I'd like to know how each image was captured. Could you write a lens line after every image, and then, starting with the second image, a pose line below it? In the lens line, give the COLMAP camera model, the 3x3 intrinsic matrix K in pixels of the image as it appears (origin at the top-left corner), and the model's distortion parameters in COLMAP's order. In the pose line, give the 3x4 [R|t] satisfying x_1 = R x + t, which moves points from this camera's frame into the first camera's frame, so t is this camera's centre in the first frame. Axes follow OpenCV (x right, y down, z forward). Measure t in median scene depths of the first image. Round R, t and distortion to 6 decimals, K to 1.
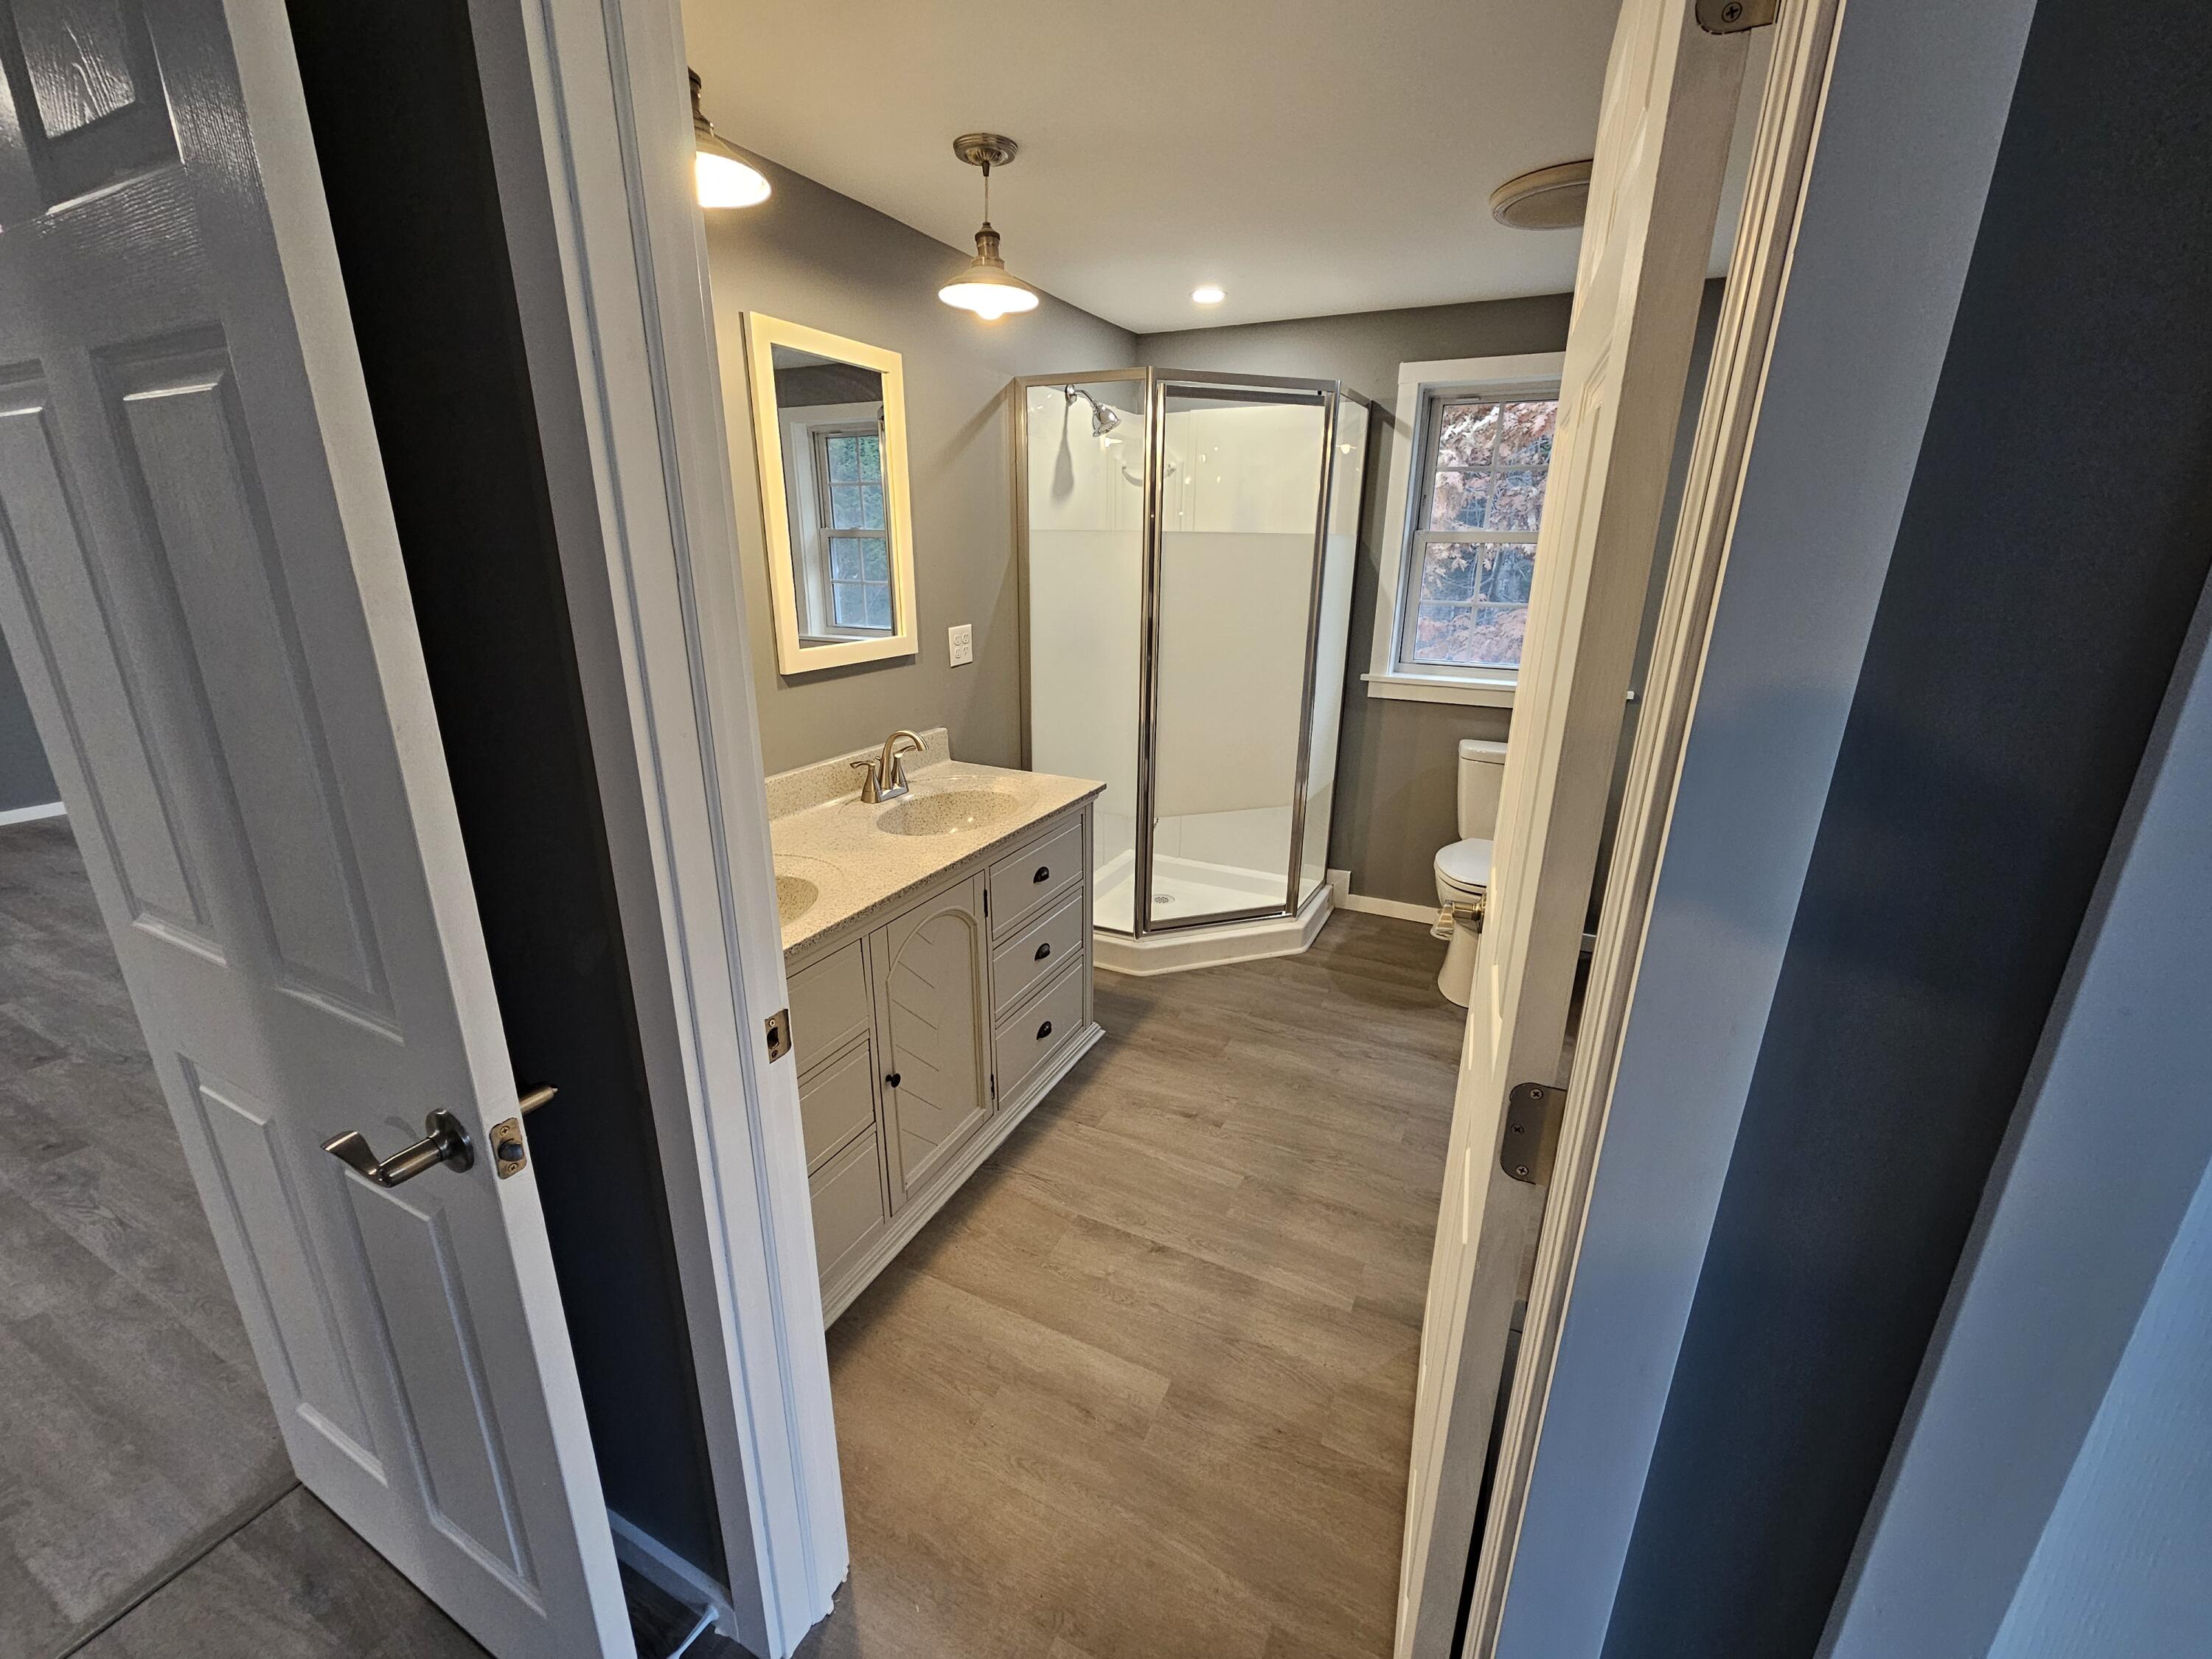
lens RADIAL K [[908.7, 0, 1102.1], [0, 908.7, 822.7], [0, 0, 1]] dist [0.001946, 0.000039]
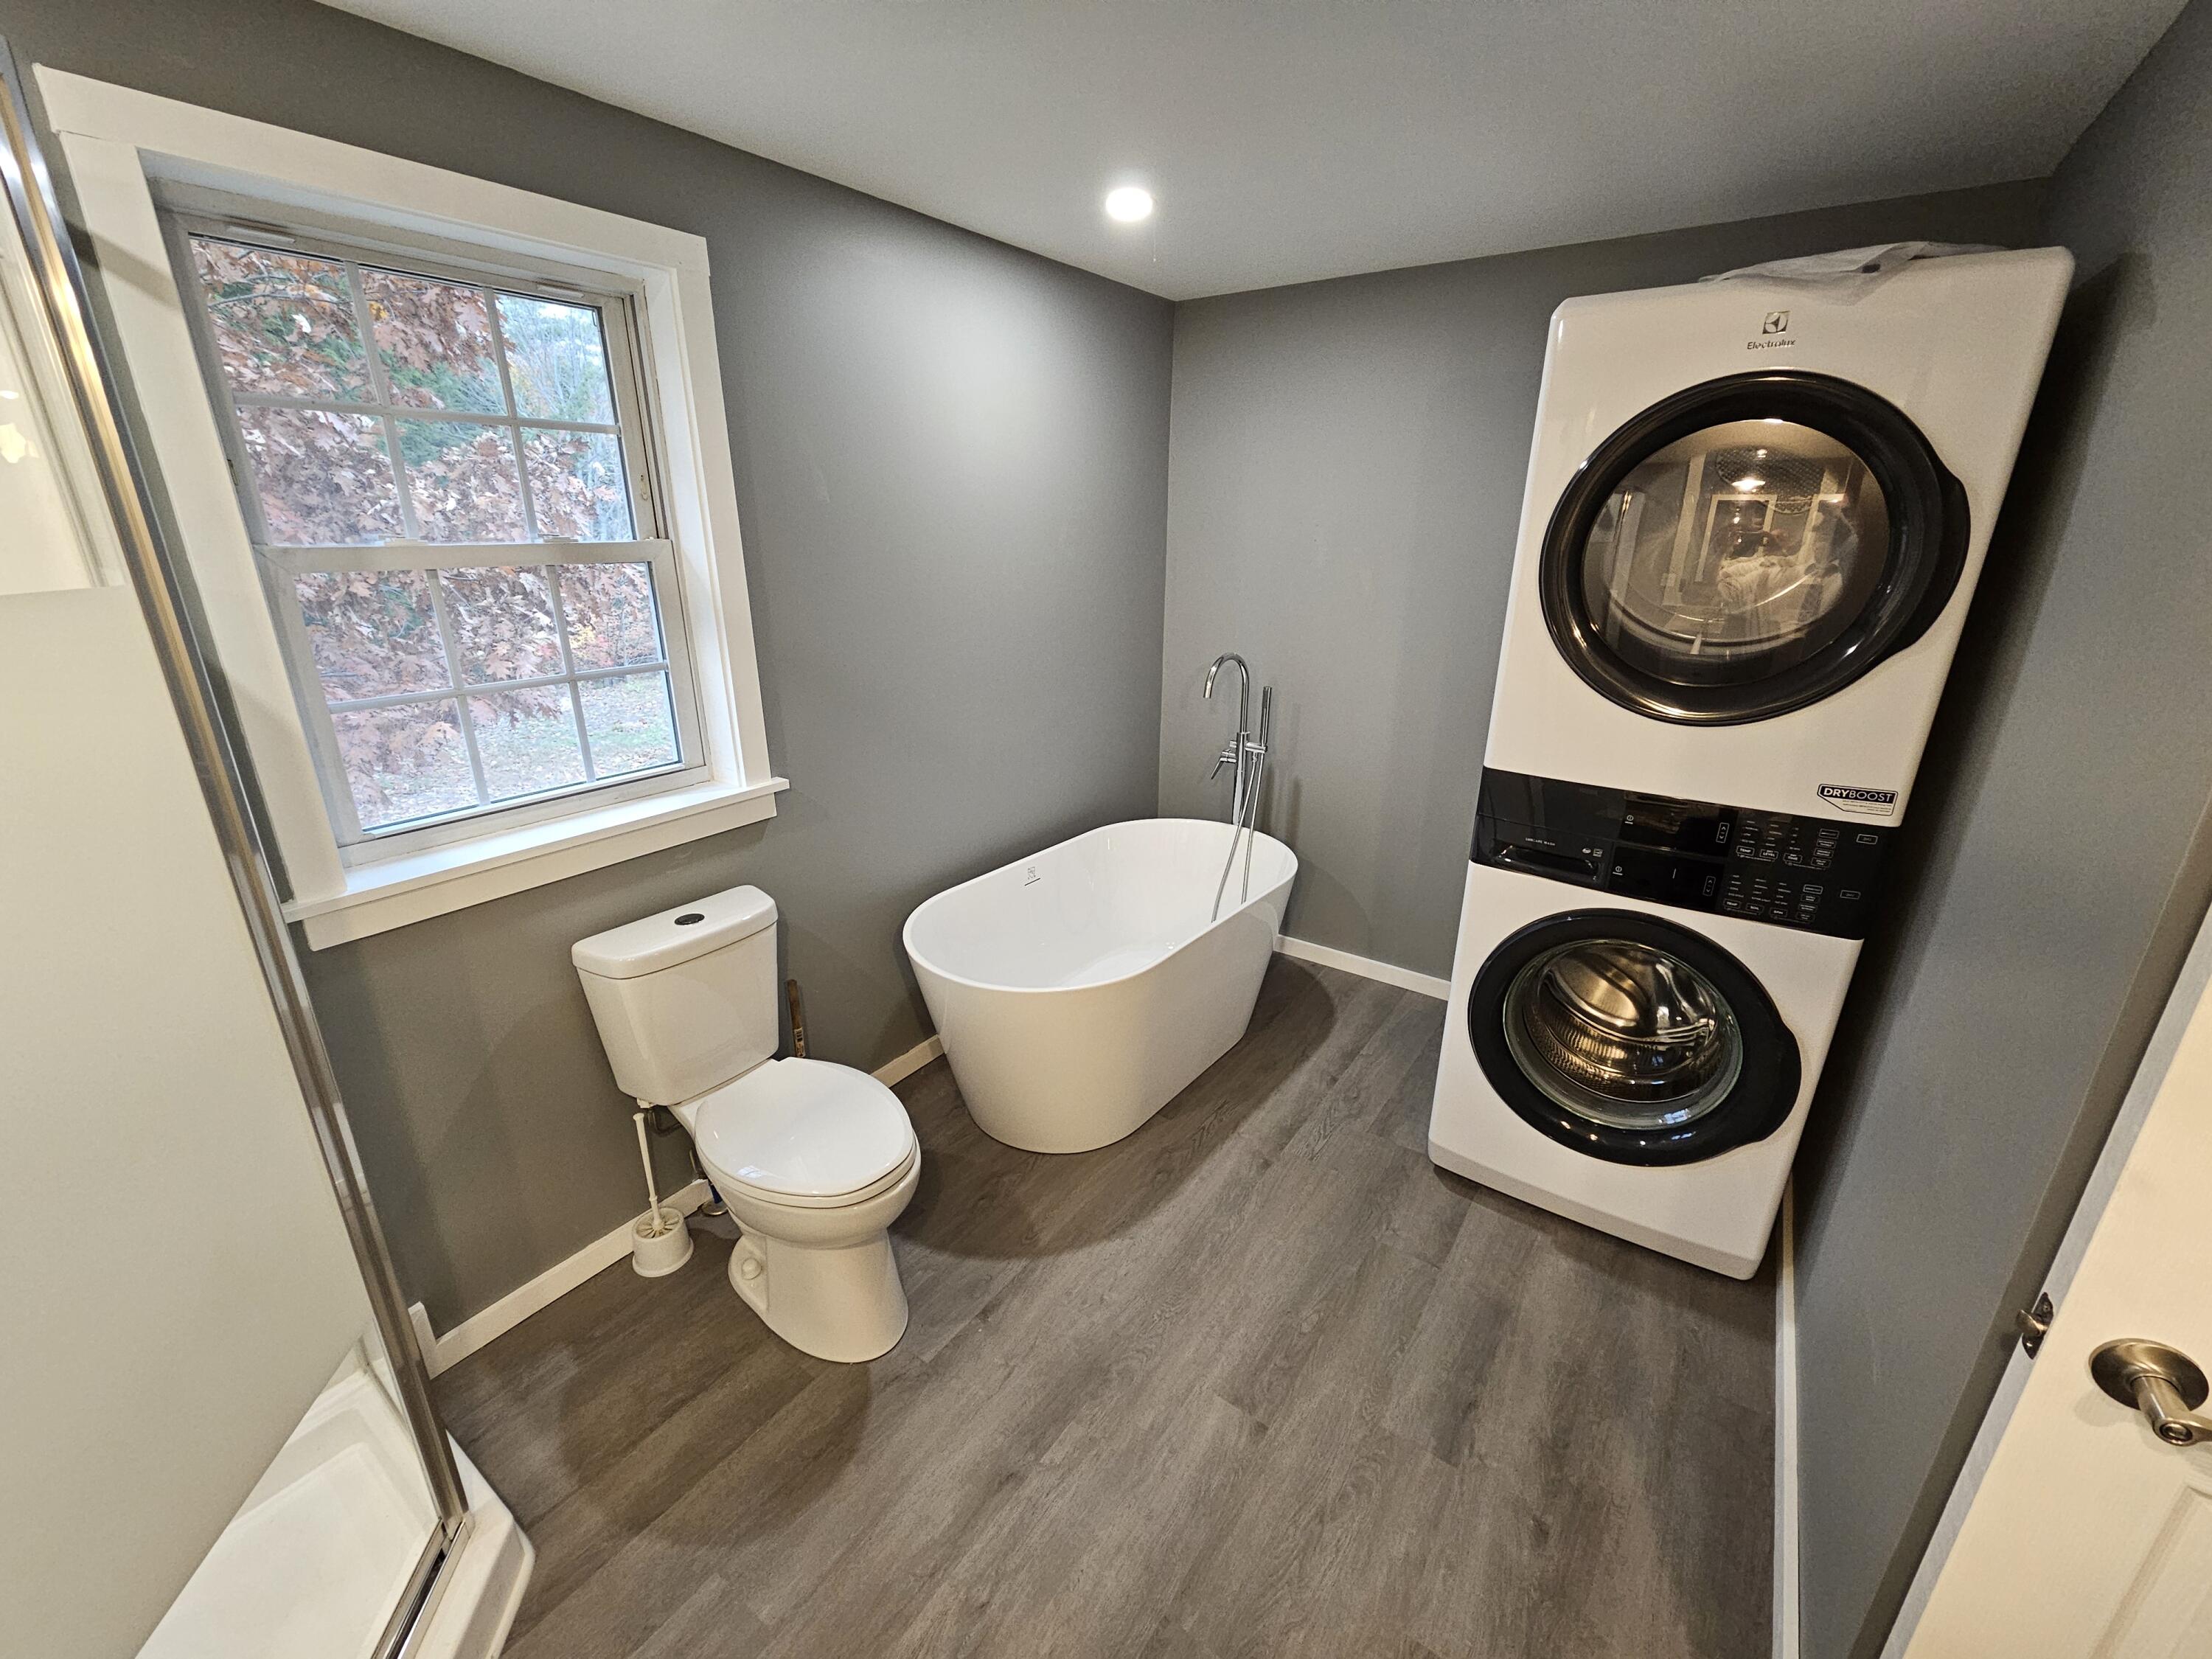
lens RADIAL K [[908.7, 0, 1103.3], [0, 908.7, 829.6], [0, 0, 1]] dist [0.001946, 0.000039]
pose [[0.156999, -0.329748, 0.930923, -0.018577], [0.301559, 0.913601, 0.272755, -0.204126], [-0.940433, 0.237906, 0.242873, 0.578570]]
